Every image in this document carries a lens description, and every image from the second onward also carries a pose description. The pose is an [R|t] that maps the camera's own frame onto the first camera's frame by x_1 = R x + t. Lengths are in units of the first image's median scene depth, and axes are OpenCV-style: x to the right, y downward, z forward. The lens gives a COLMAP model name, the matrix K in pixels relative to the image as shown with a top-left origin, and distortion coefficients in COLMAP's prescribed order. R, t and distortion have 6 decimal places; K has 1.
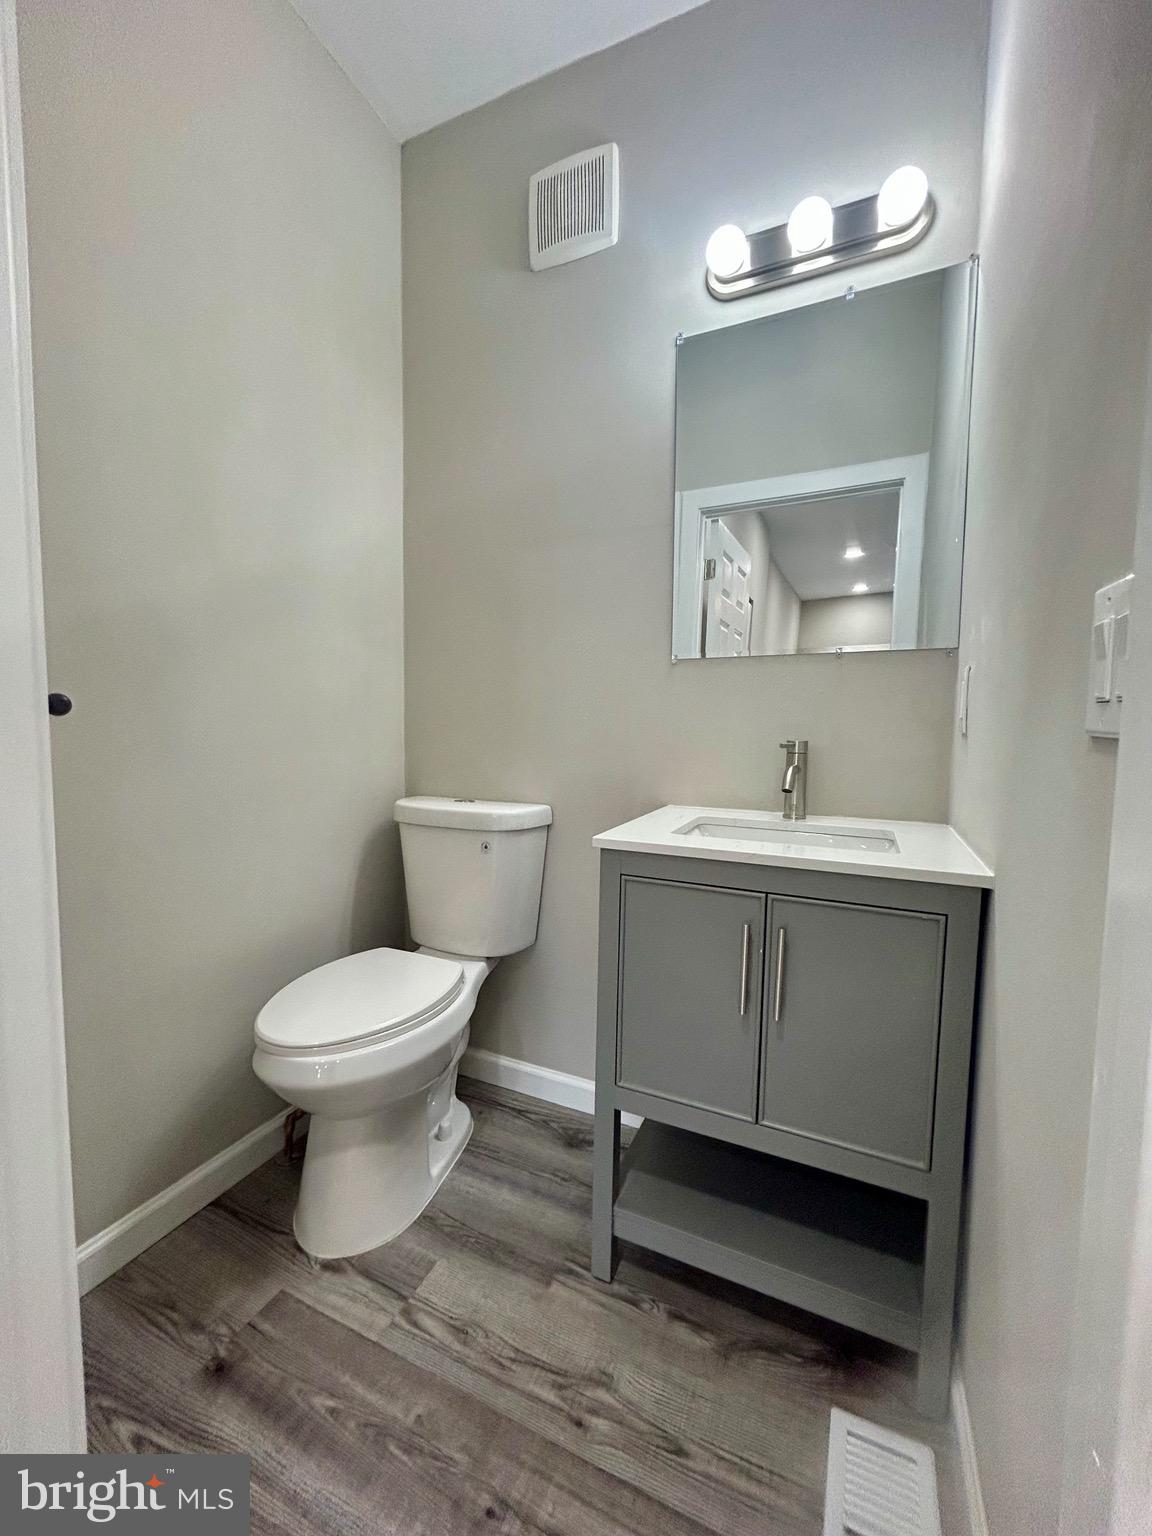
lens RADIAL K [[618.7, 0, 565.4], [0, 618.7, 768.6], [0, 0, 1]] dist [-0.002016, 0.002094]
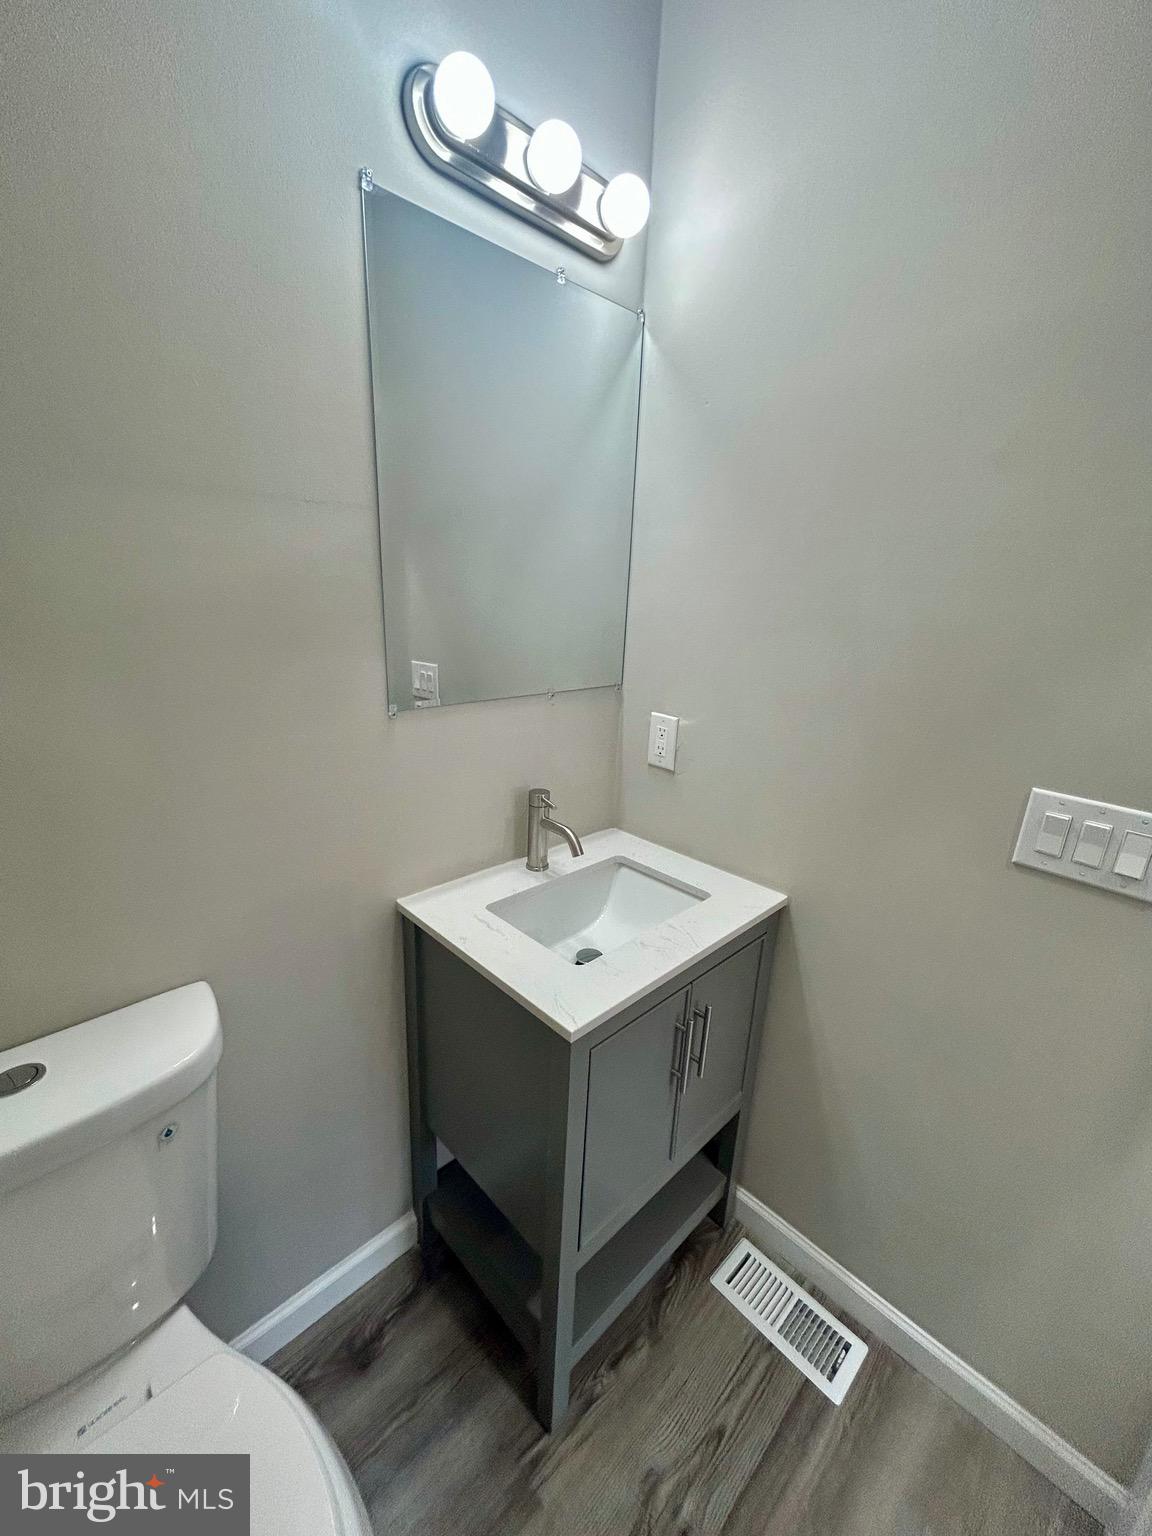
lens RADIAL K [[618.7, 0, 580.2], [0, 618.7, 766.1], [0, 0, 1]] dist [-0.002016, 0.002094]
pose [[0.342709, -0.250555, 0.905413, -0.587237], [0.022679, 0.965704, 0.258655, -0.422716], [-0.939168, -0.068109, 0.336638, 0.798800]]
